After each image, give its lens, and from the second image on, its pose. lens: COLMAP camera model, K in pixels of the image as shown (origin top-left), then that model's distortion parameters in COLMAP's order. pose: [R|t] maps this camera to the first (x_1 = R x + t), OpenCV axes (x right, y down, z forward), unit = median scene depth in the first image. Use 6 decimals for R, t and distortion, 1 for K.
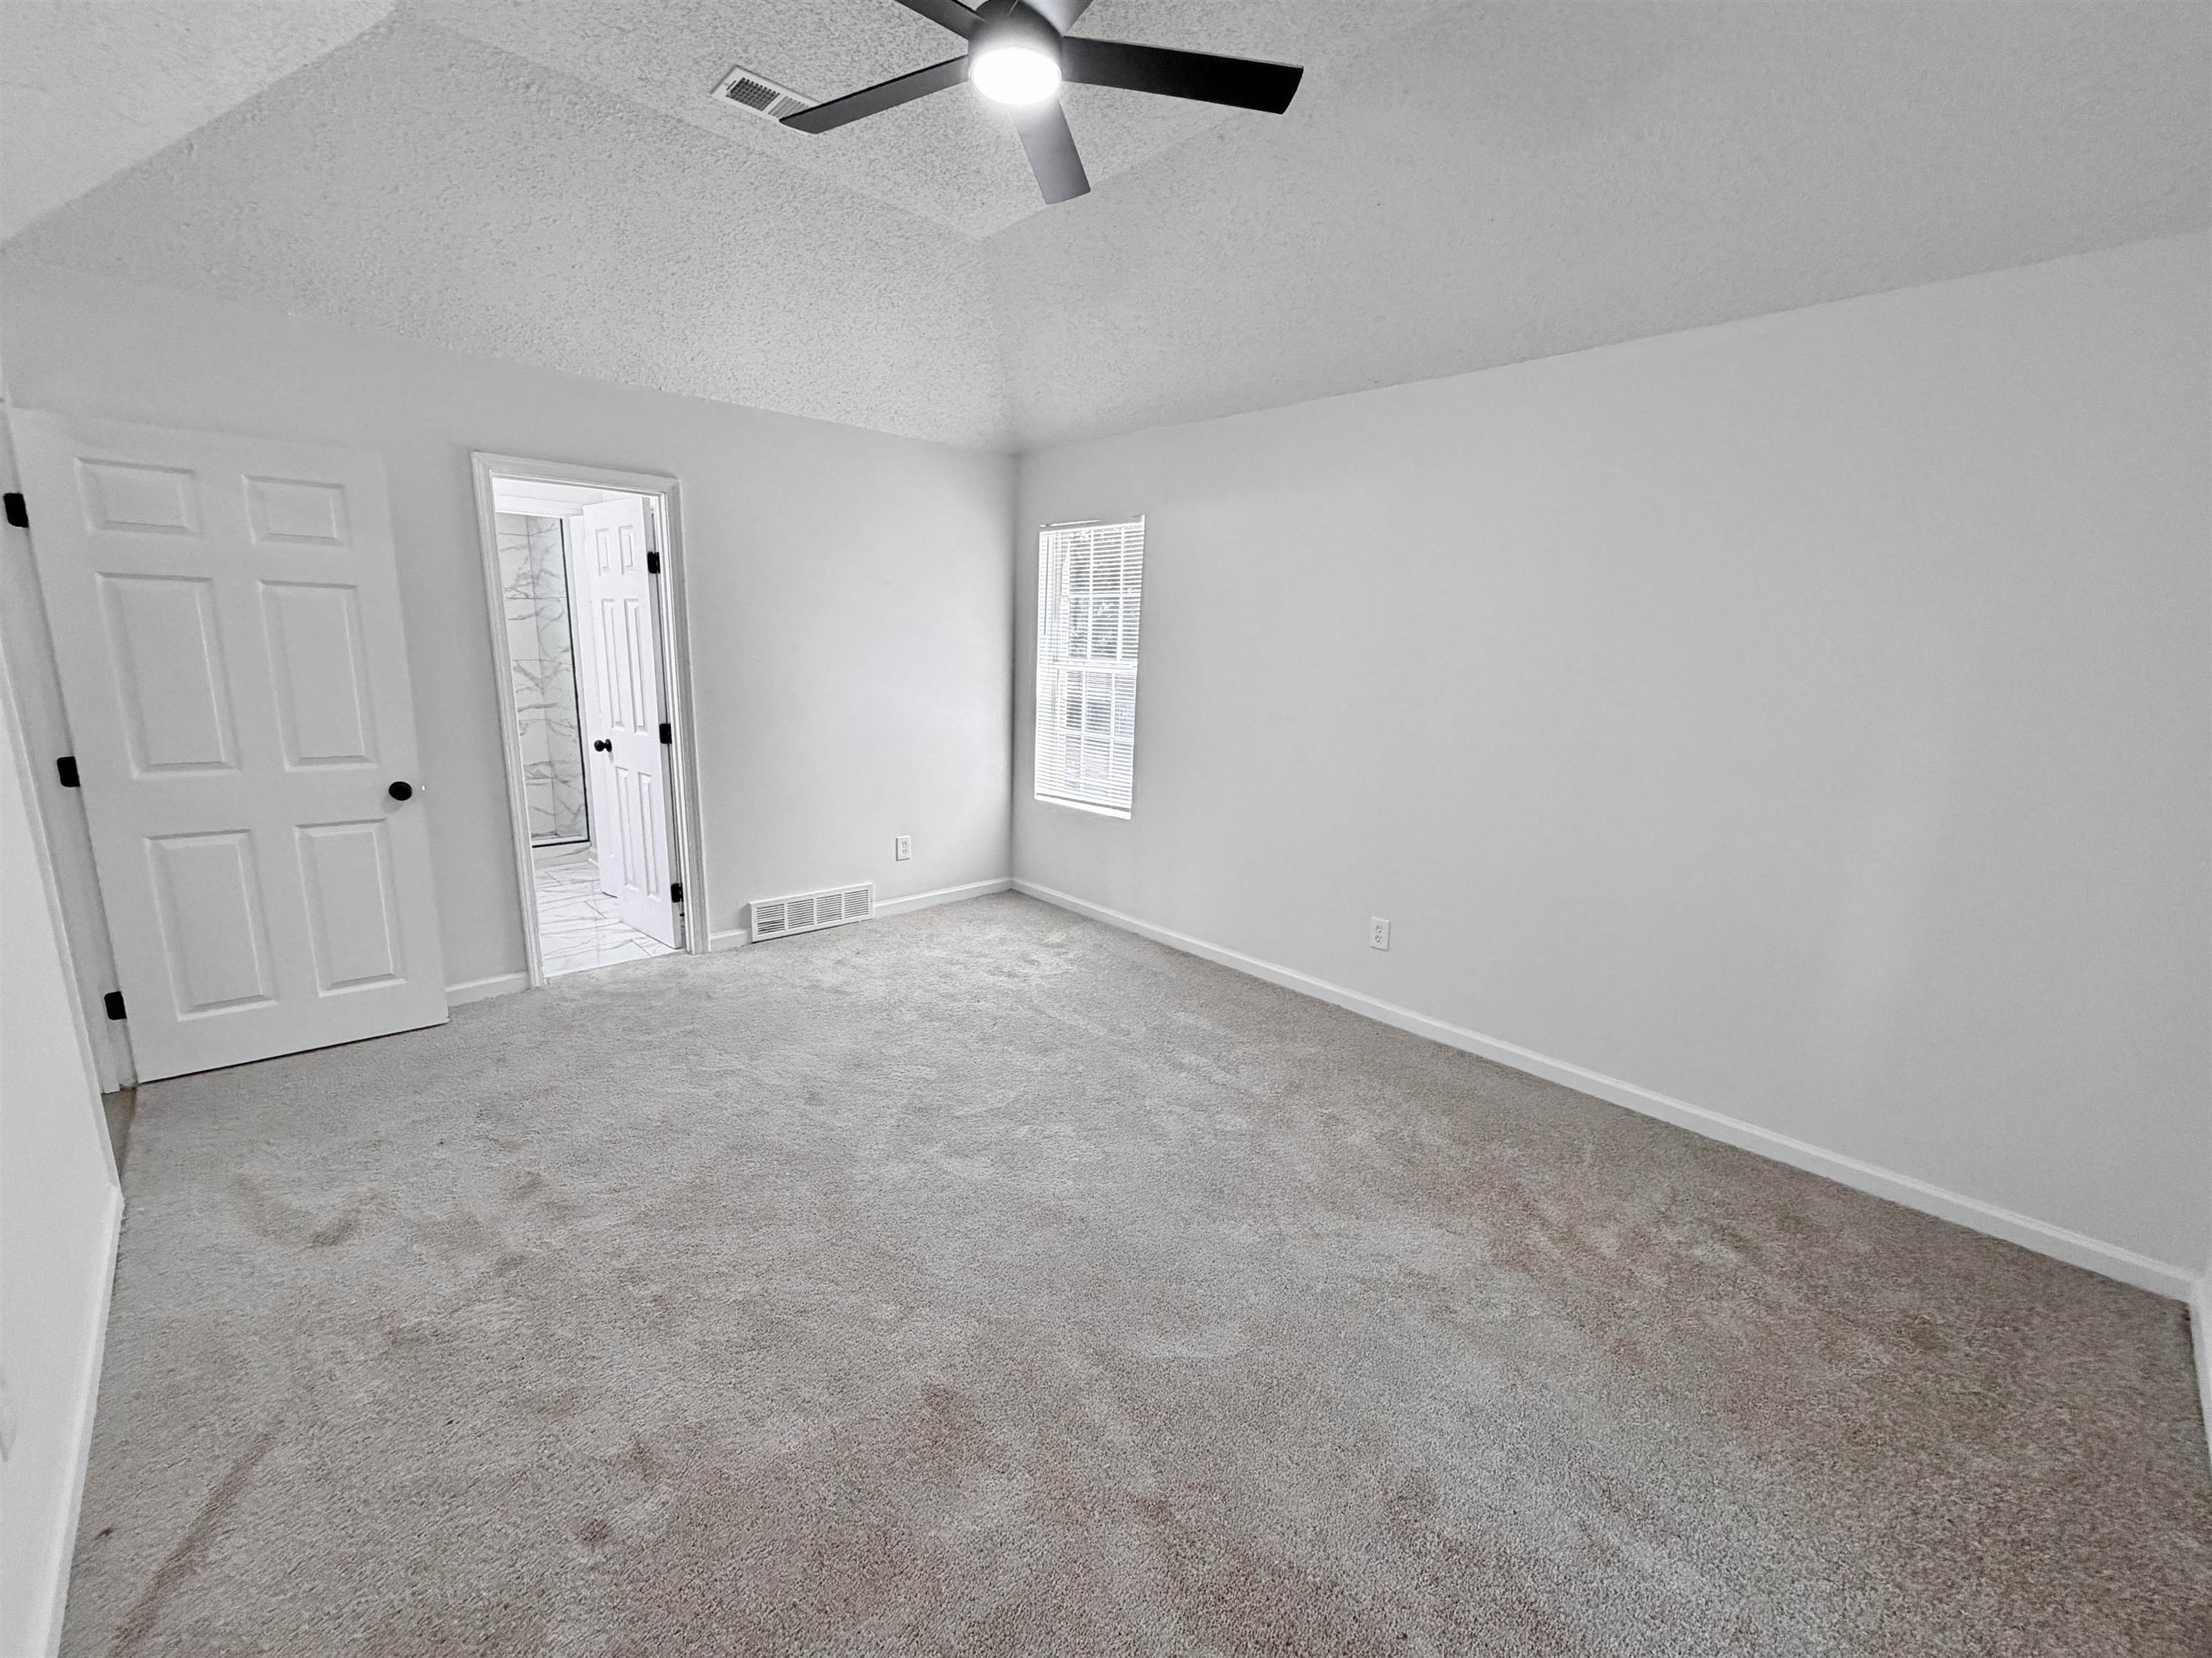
lens RADIAL K [[942.4, 0, 1106.0], [0, 942.4, 829.0], [0, 0, 1]] dist [0.000277, -0.000015]
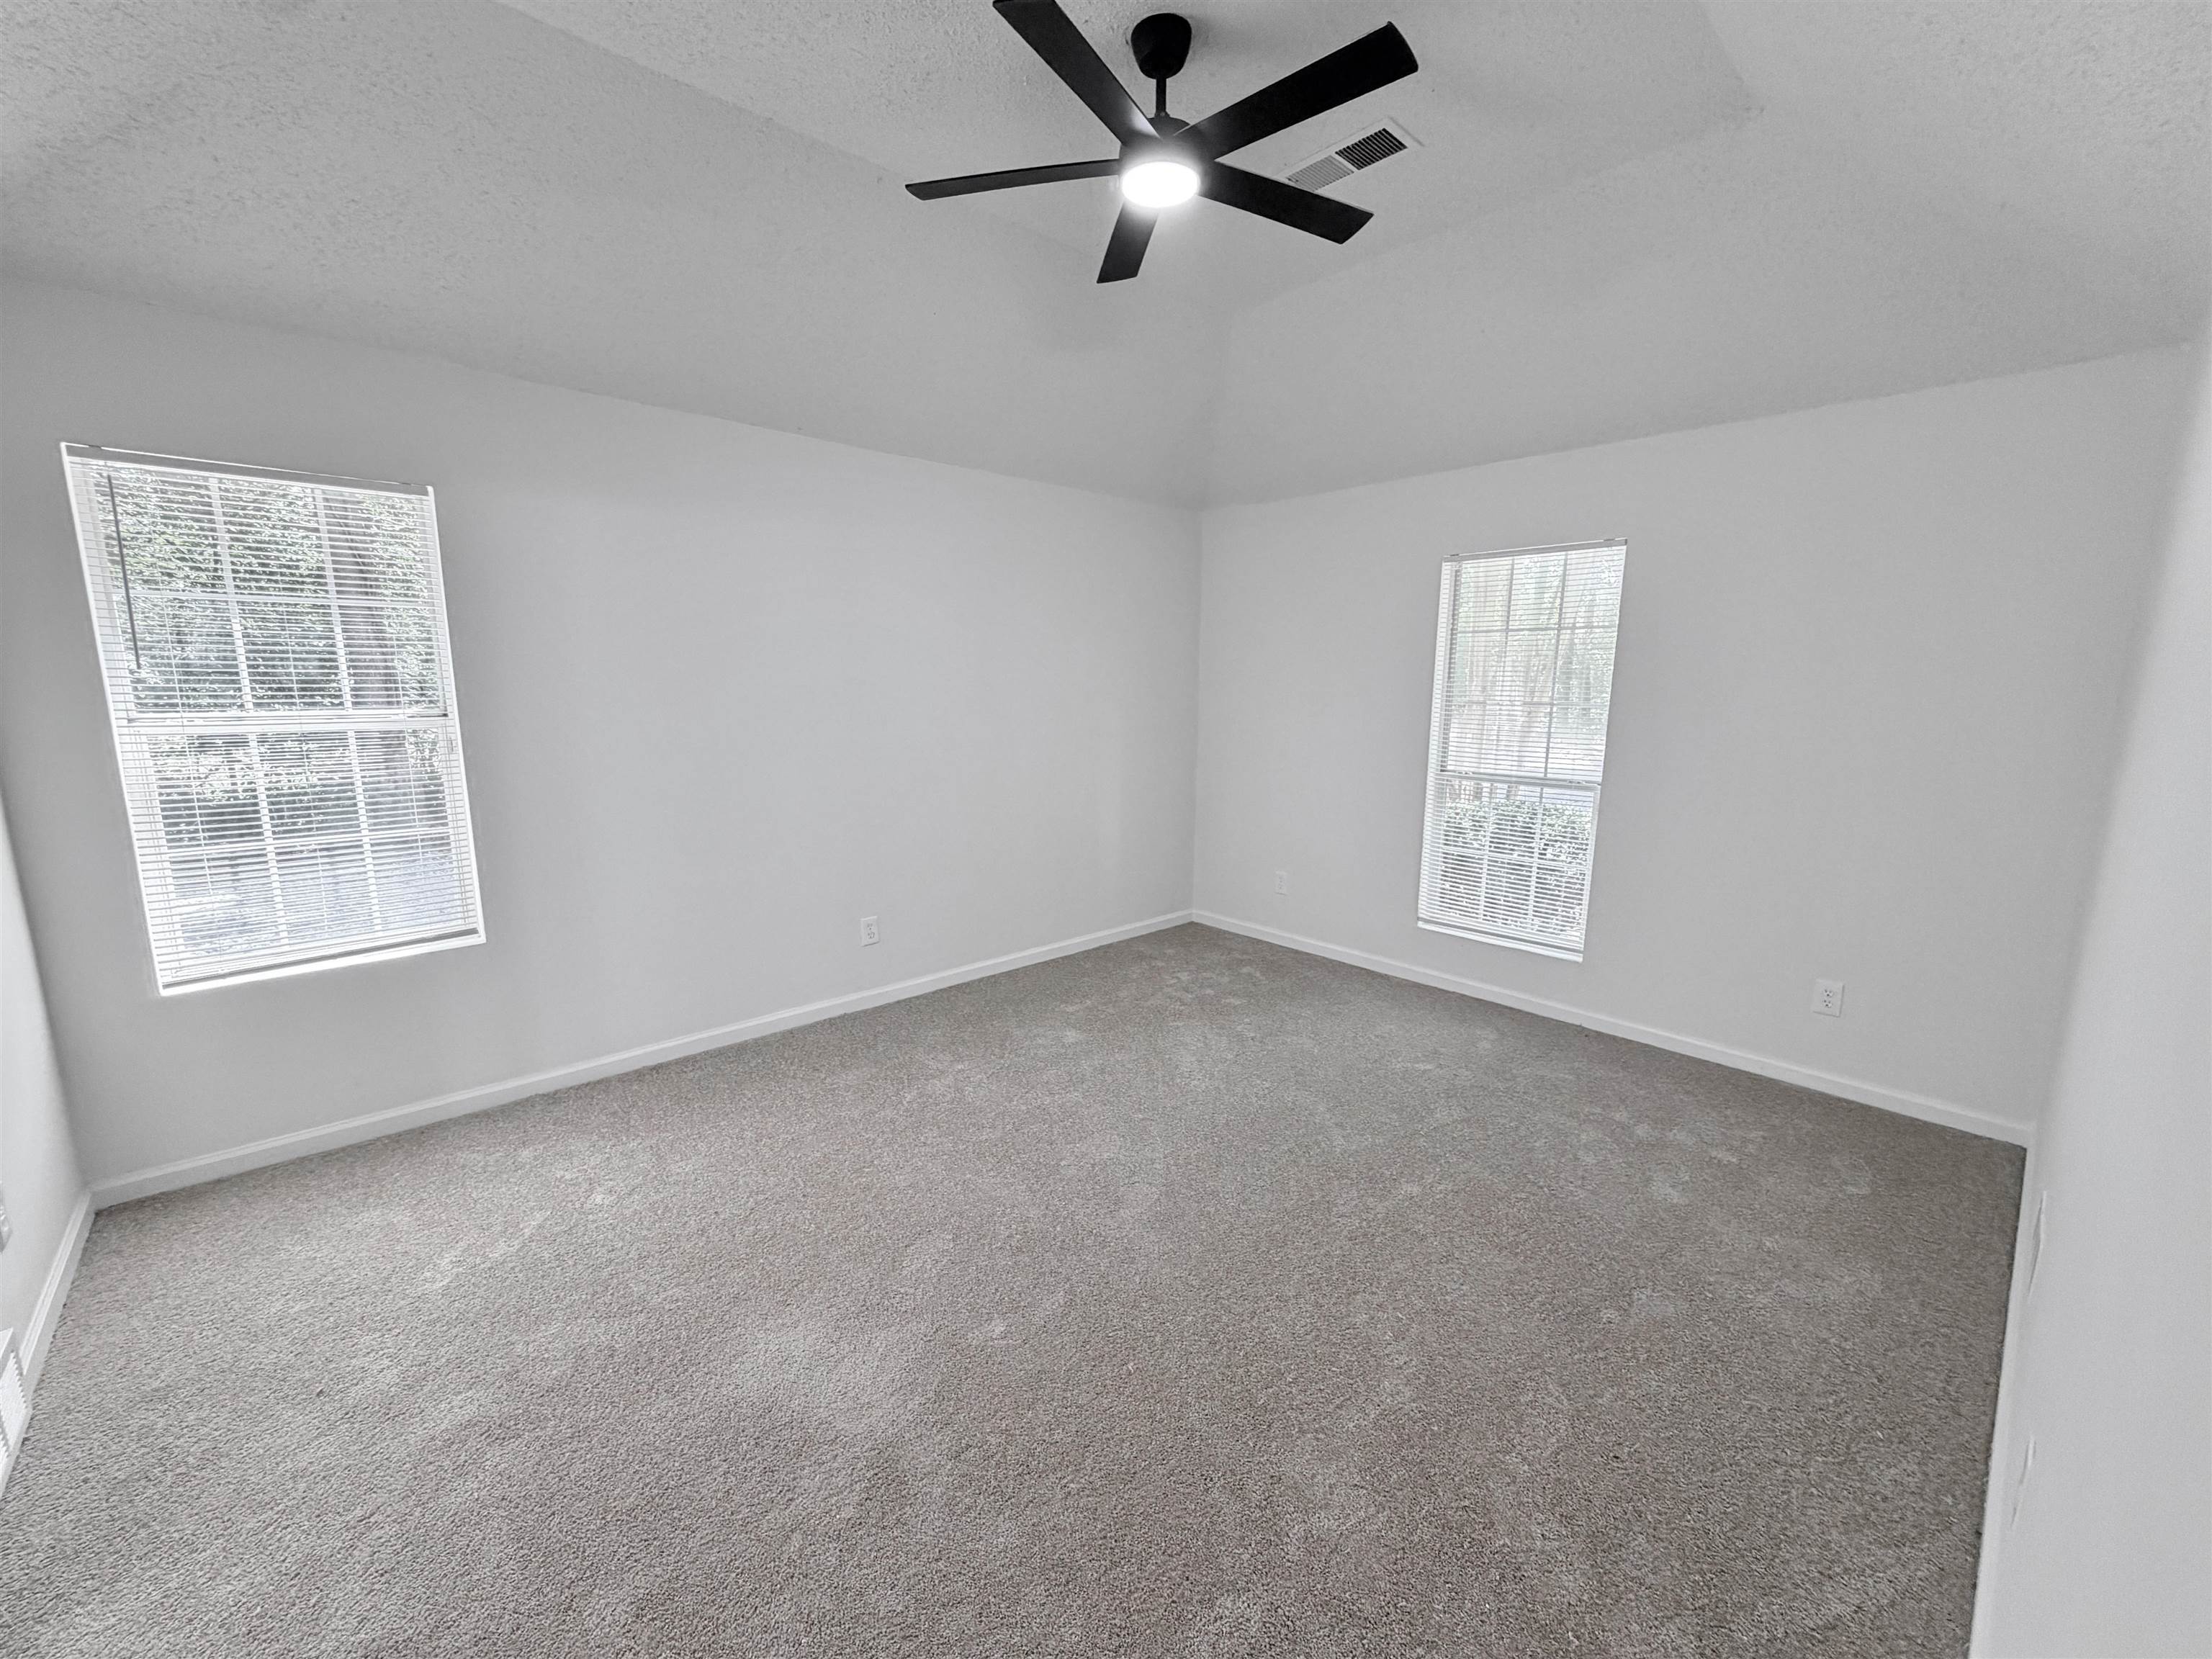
lens RADIAL K [[870.9, 0, 1106.0], [0, 870.9, 829.5], [0, 0, 1]] dist [0.001185, -0.000008]
pose [[0.004280, -0.194651, 0.980863, -0.582819], [0.197641, 0.961688, 0.189983, -0.121726], [-0.980265, 0.193045, 0.042587, 0.542170]]
